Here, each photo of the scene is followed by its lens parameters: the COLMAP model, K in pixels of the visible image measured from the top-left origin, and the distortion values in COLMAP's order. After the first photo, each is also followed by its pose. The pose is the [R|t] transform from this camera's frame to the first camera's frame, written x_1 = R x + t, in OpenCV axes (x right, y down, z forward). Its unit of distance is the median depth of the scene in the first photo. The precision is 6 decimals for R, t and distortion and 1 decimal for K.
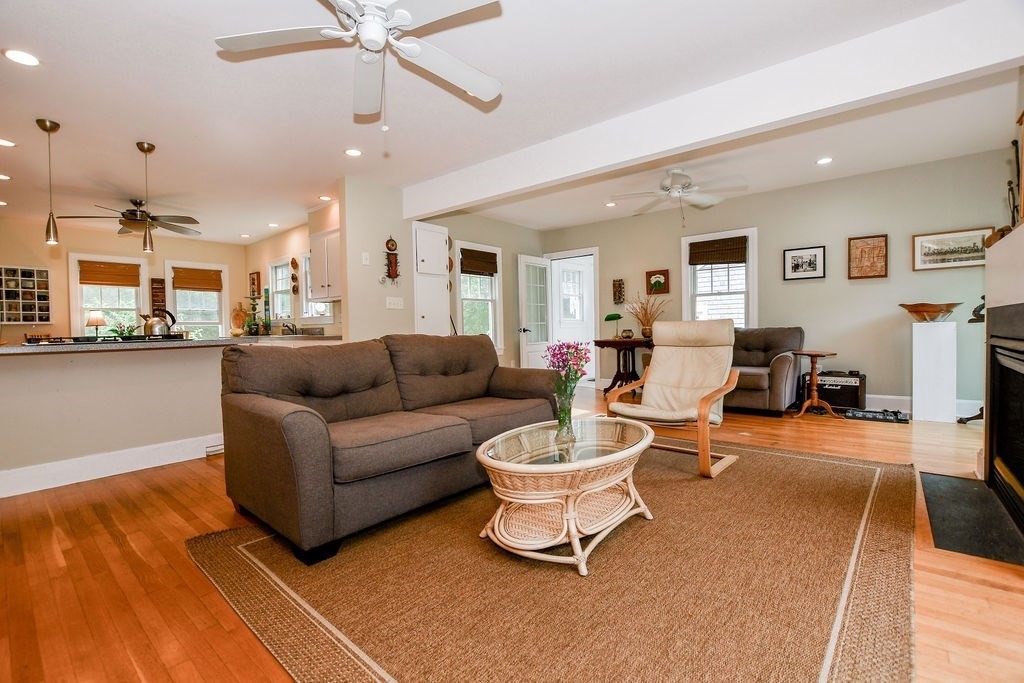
lens RADIAL K [[453.7, 0, 512.0], [0, 453.7, 341.5], [0, 0, 1]] dist [-0.018787, 0.000402]
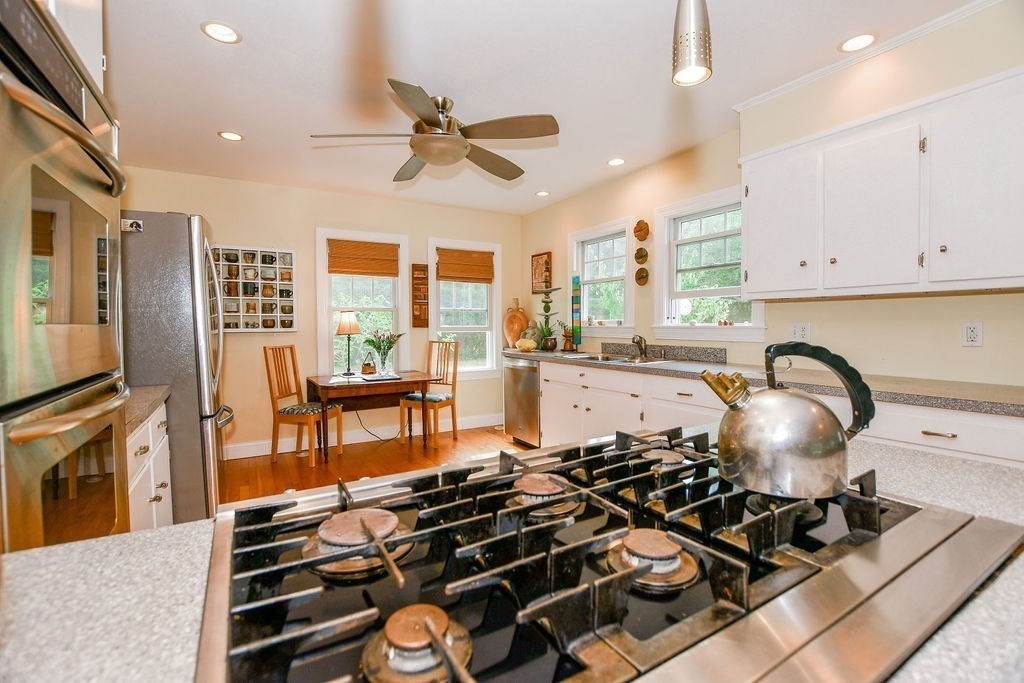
lens RADIAL K [[453.7, 0, 512.0], [0, 453.7, 341.5], [0, 0, 1]] dist [-0.018787, 0.000402]
pose [[0.943581, 0.026214, -0.330101, -0.443862], [-0.021571, 0.999610, 0.017719, -0.039627], [0.330437, -0.009599, 0.943779, 0.410170]]
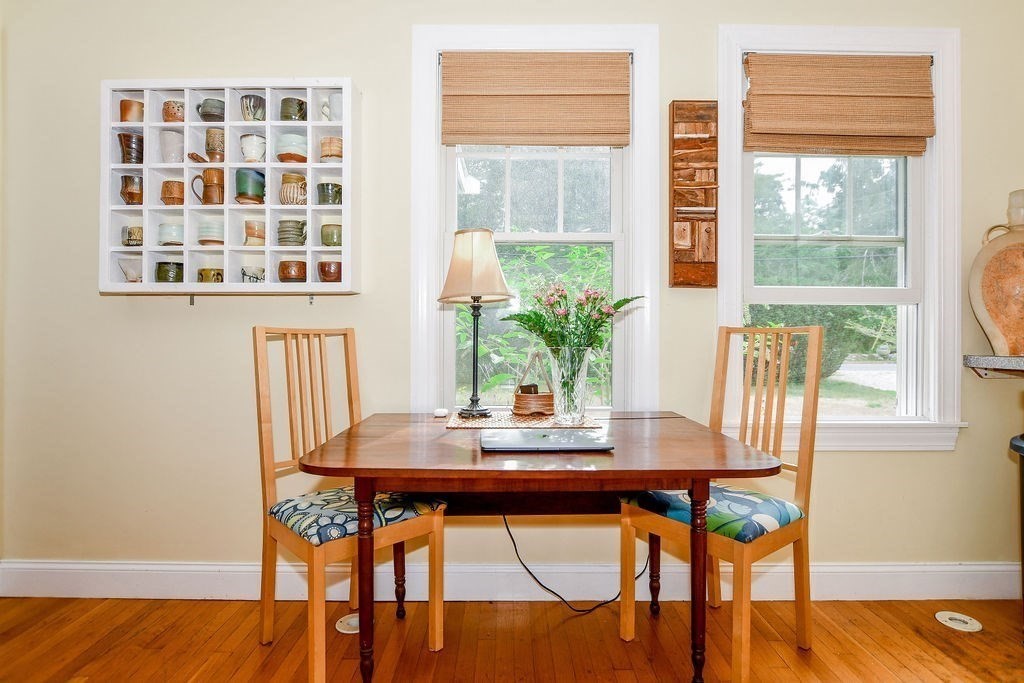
lens RADIAL K [[549.1, 0, 512.0], [0, 549.1, 341.5], [0, 0, 1]] dist [-0.003711, -0.000462]
pose [[0.643785, 0.028248, -0.764685, -0.655420], [-0.032860, 0.999417, 0.009254, -0.015769], [0.764501, 0.019170, 0.644338, 0.778120]]
